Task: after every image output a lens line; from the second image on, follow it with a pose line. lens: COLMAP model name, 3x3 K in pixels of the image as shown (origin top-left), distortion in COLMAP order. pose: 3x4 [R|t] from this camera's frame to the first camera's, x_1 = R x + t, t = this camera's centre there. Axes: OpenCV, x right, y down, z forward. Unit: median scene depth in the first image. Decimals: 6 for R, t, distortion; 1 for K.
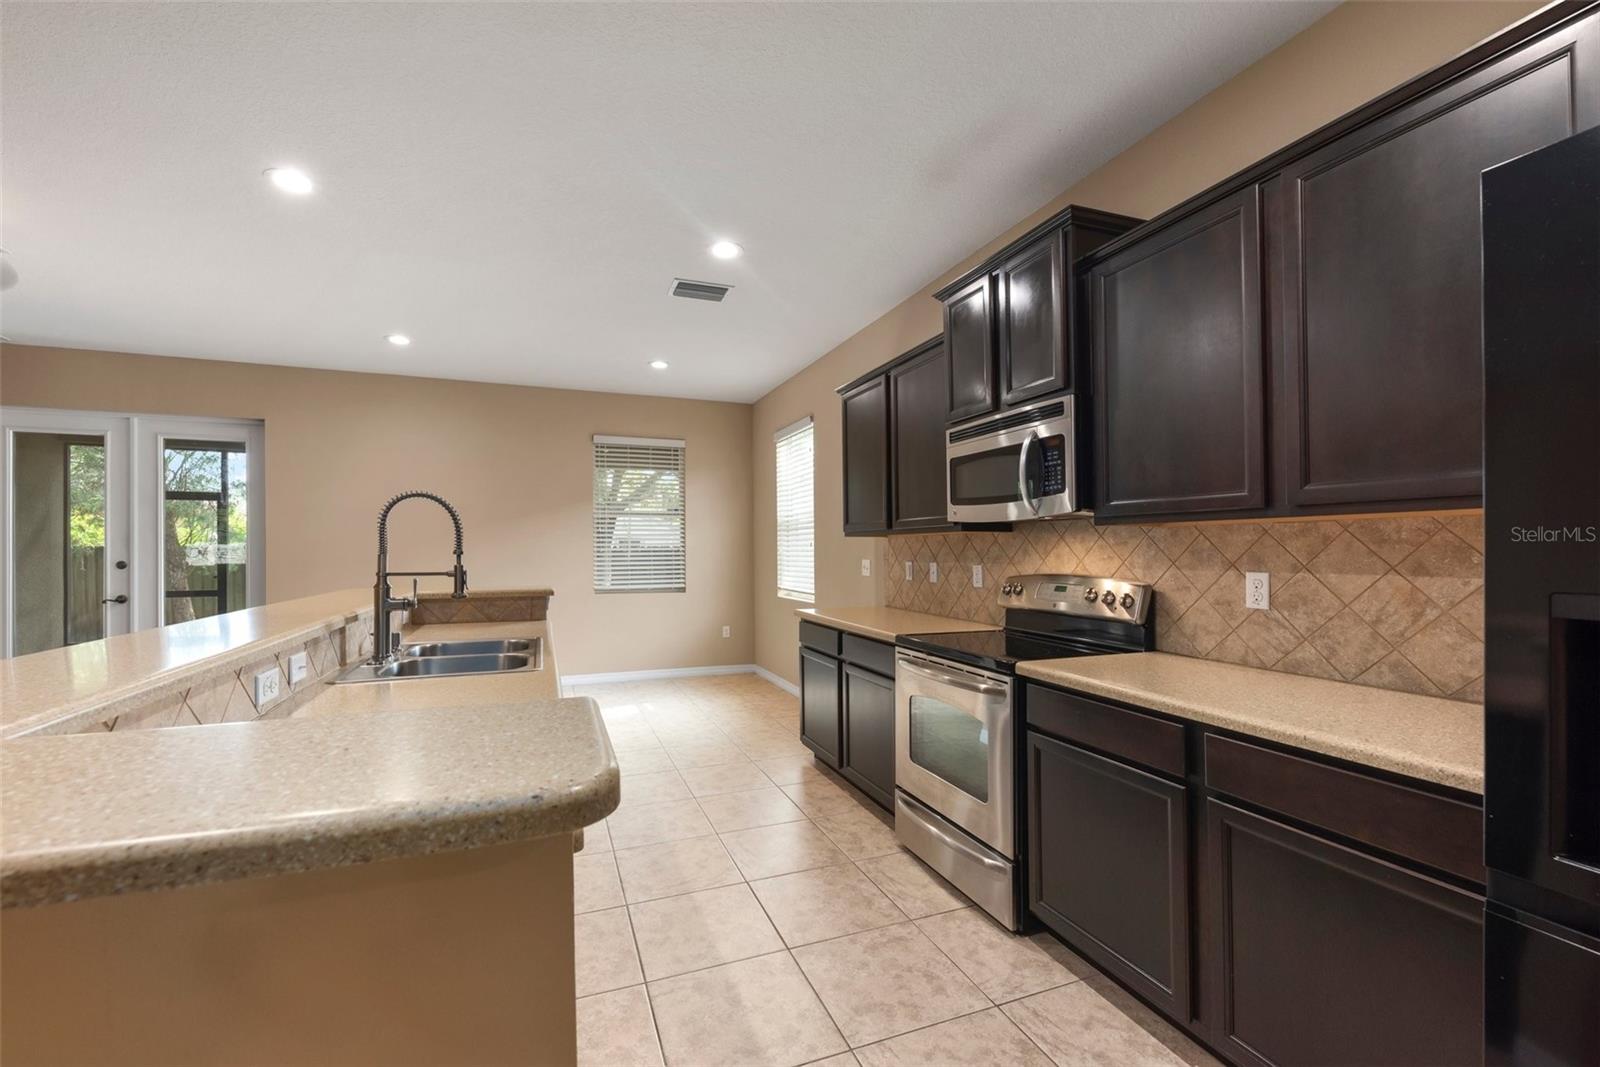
lens RADIAL K [[639.0, 0, 785.8], [0, 639.0, 548.2], [0, 0, 1]] dist [0.006058, -0.003434]
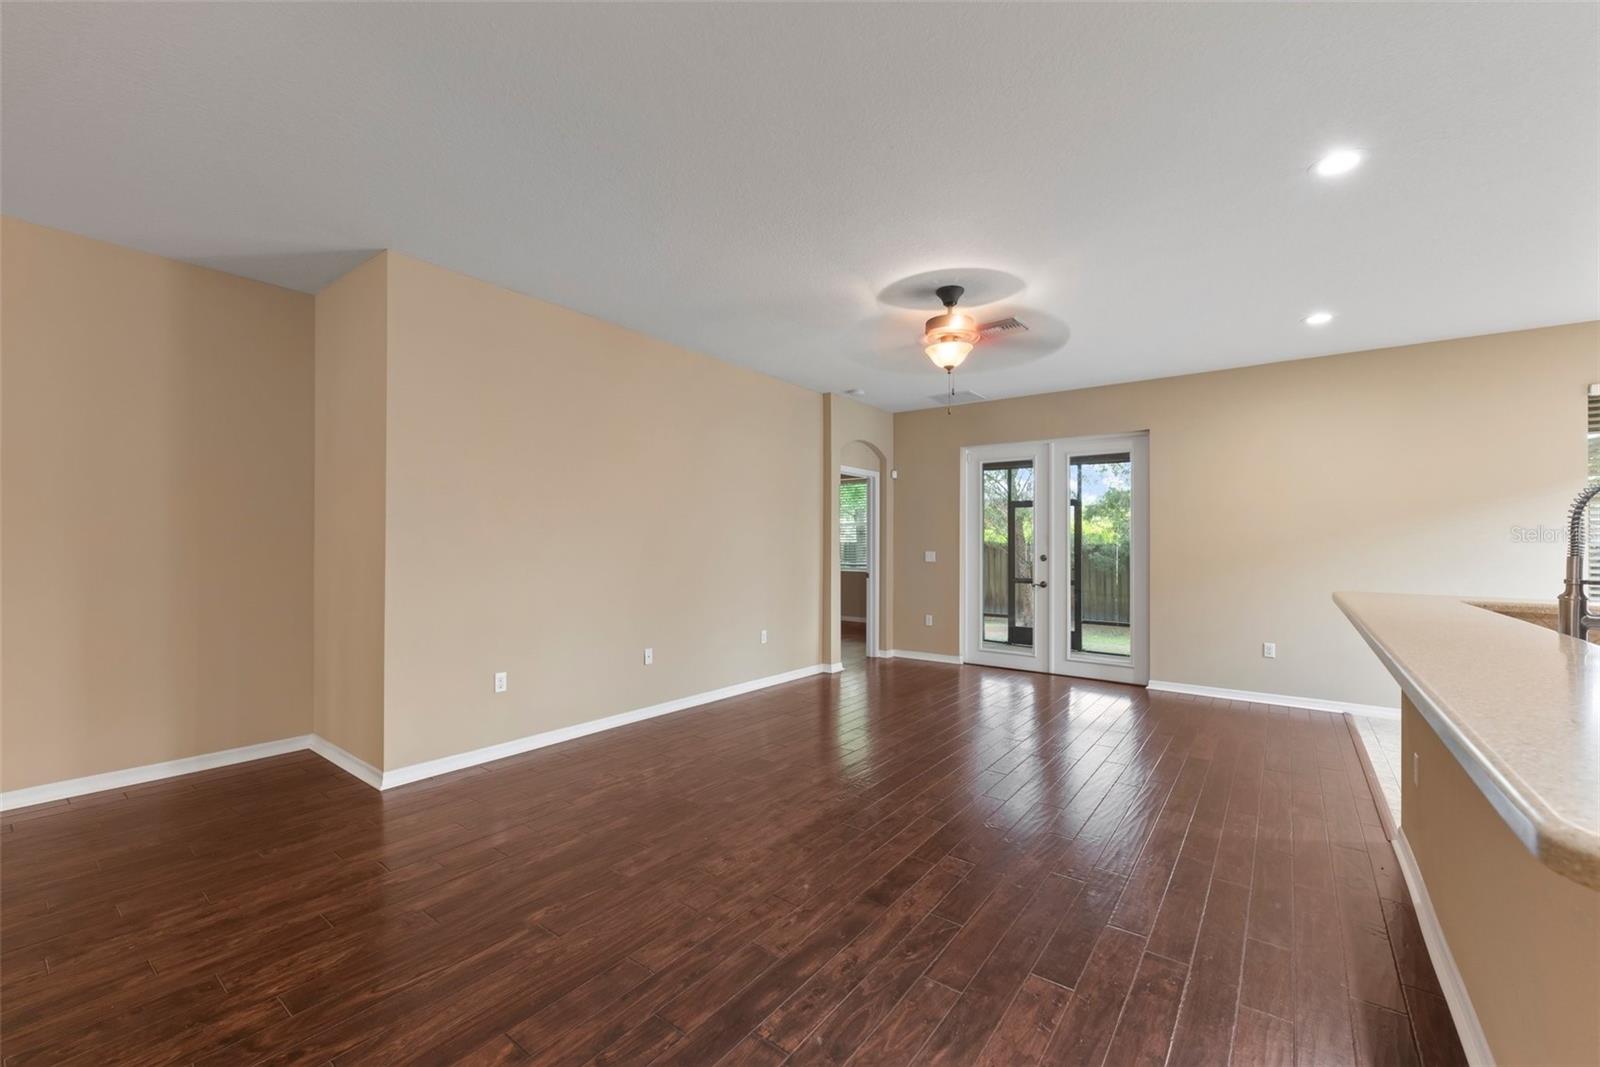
lens RADIAL K [[639.0, 0, 796.2], [0, 639.0, 538.0], [0, 0, 1]] dist [0.006058, -0.003434]
pose [[0.518700, -0.003277, -0.854950, -0.353527], [-0.007046, 0.999942, -0.008107, 0.000272], [0.854928, 0.010229, 0.518647, -0.170453]]
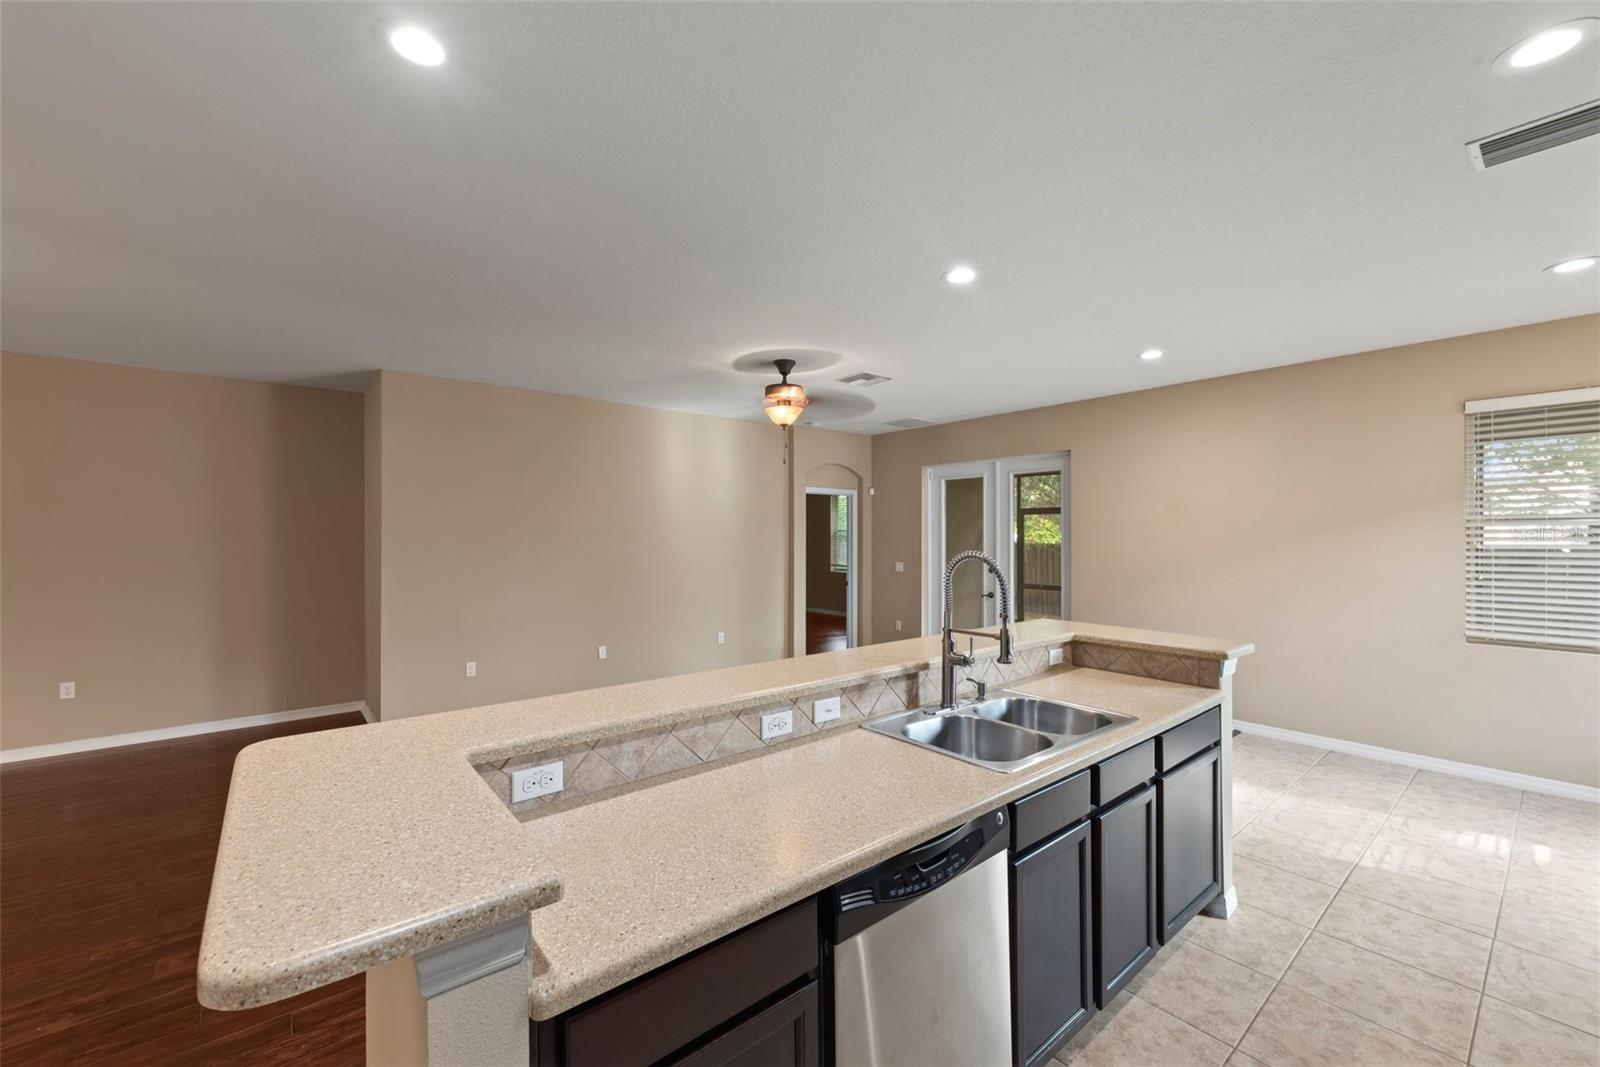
lens RADIAL K [[639.0, 0, 800.3], [0, 639.0, 534.1], [0, 0, 1]] dist [0.006058, -0.003434]
pose [[0.317116, -0.001460, -0.948385, 0.243486], [0.002509, 0.999997, -0.000701, -0.092806], [0.948383, -0.002157, 0.317119, 0.322552]]
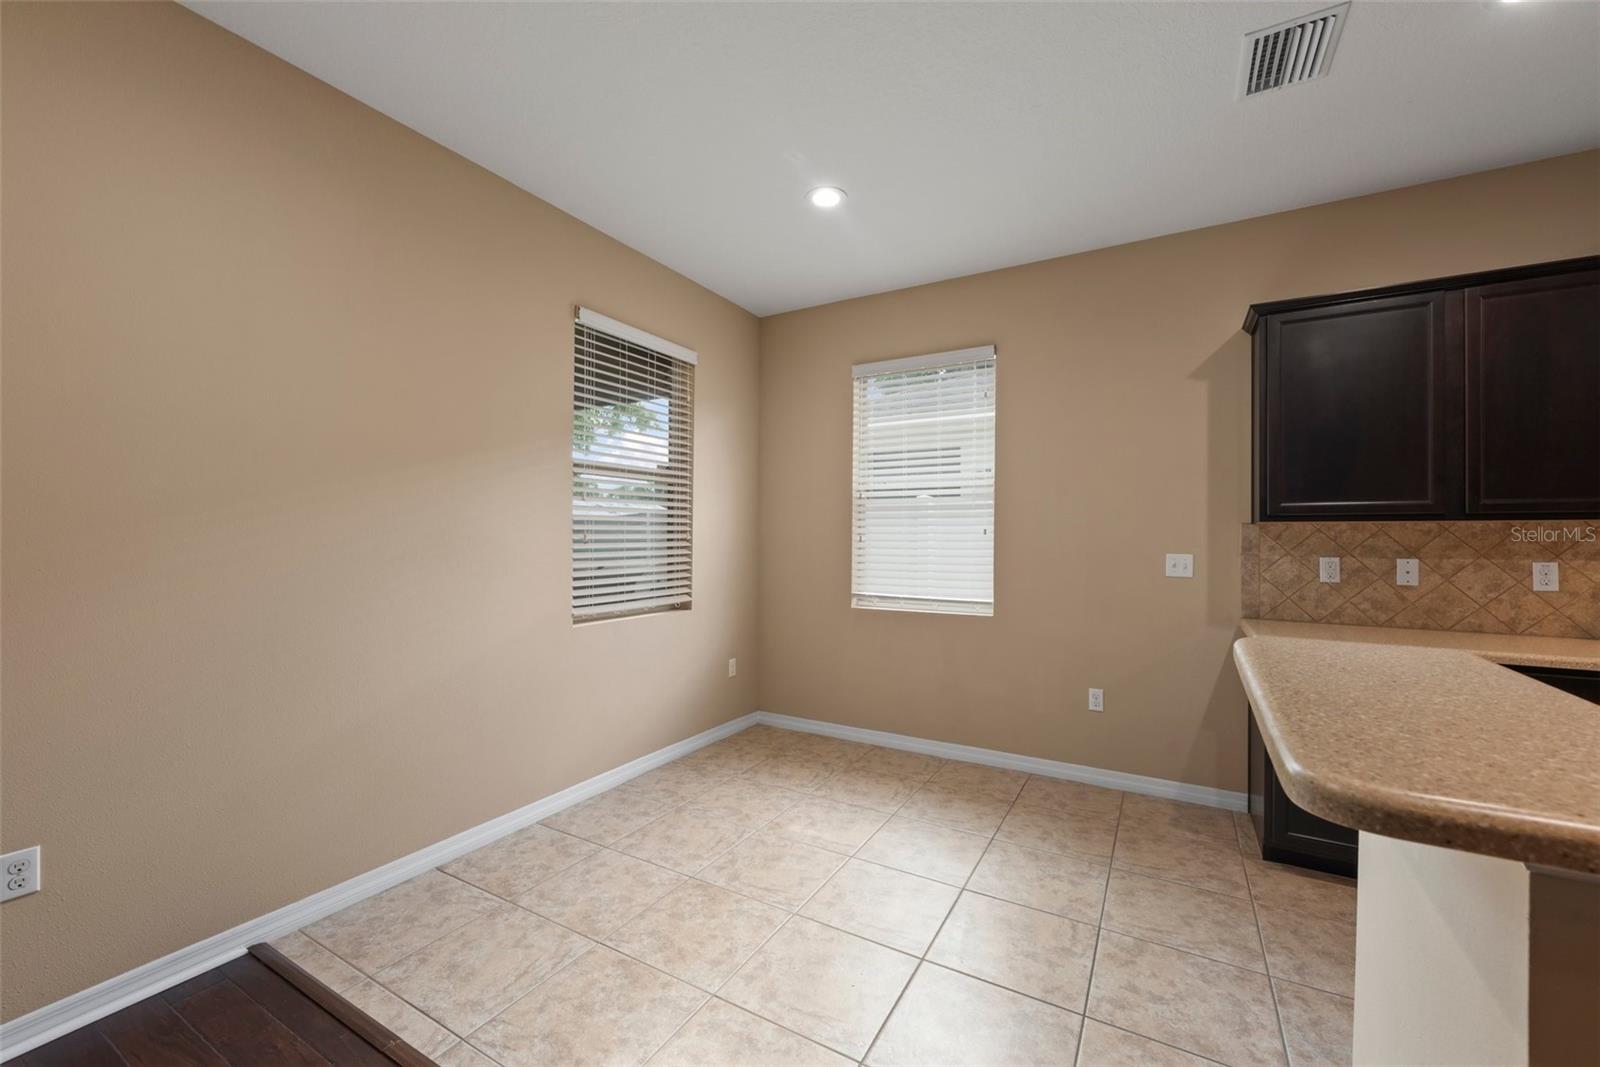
lens RADIAL K [[639.0, 0, 792.7], [0, 639.0, 534.6], [0, 0, 1]] dist [0.006058, -0.003434]
pose [[0.783235, 0.006566, 0.621691, -1.067407], [-0.007015, 0.999974, -0.001724, 0.000605], [-0.621686, -0.003011, 0.783261, 1.139490]]
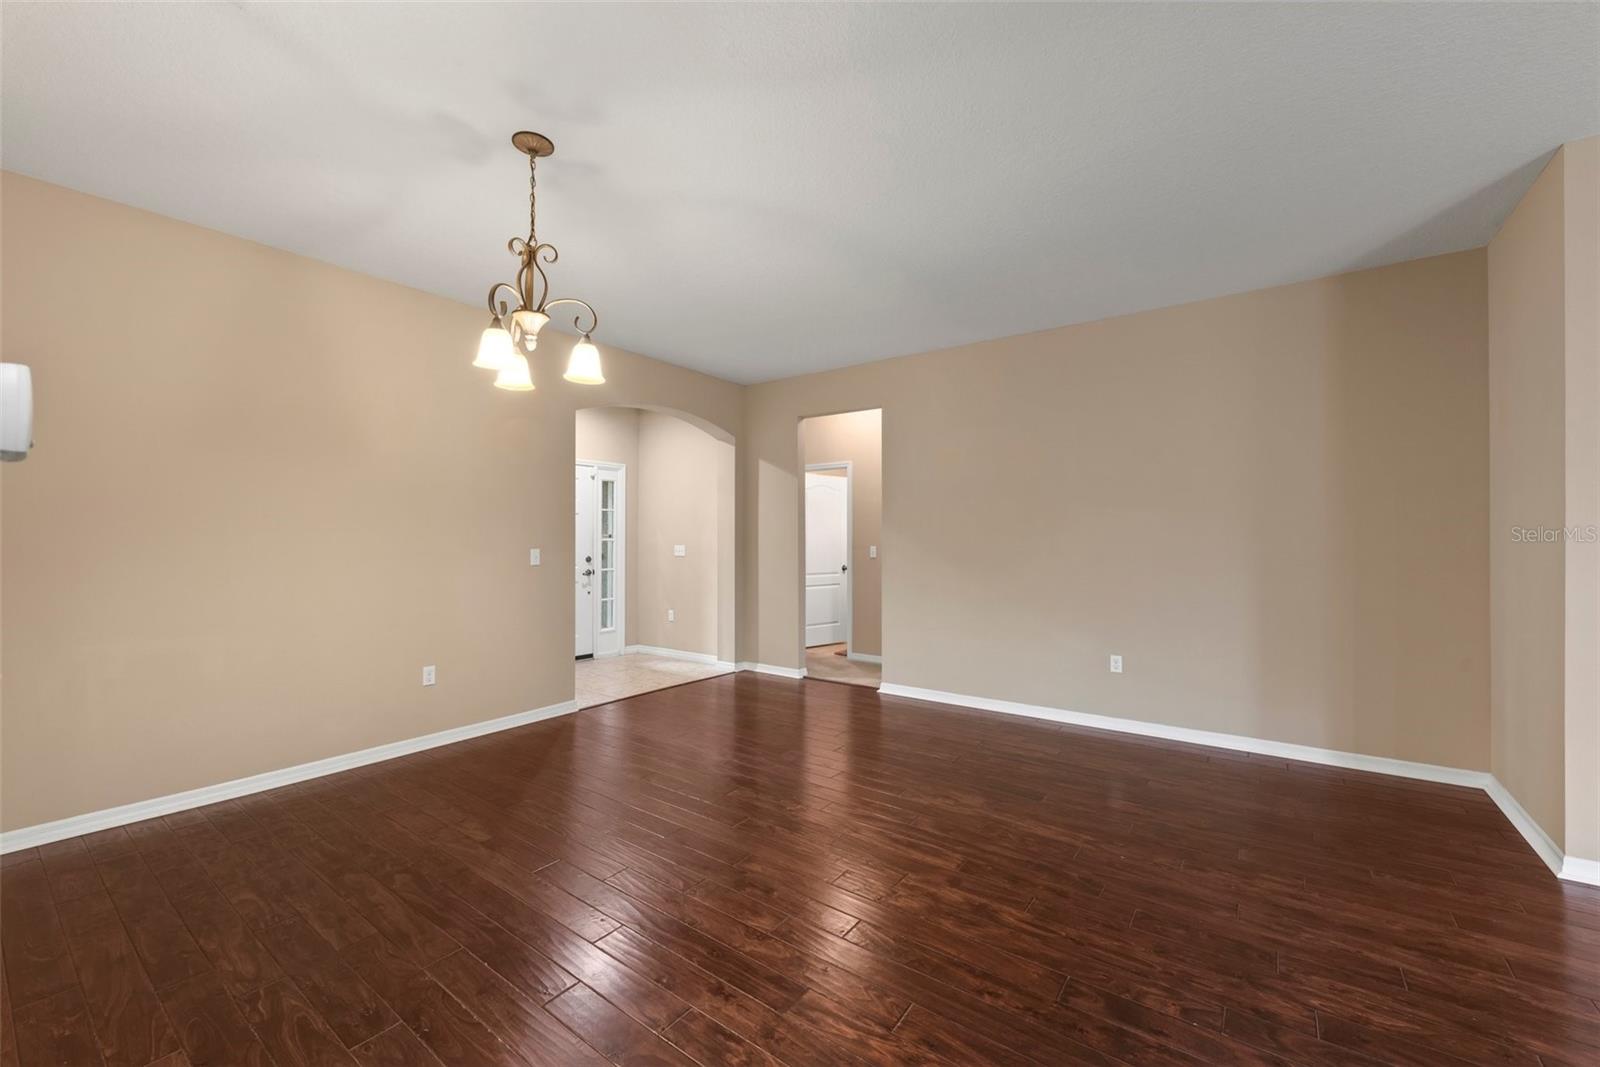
lens RADIAL K [[639.0, 0, 793.6], [0, 639.0, 540.8], [0, 0, 1]] dist [0.006058, -0.003434]
pose [[-0.845681, 0.000464, -0.533688, -0.405226], [0.002024, 0.999995, -0.002337, 0.000153], [0.533684, -0.003057, -0.845678, -0.031391]]
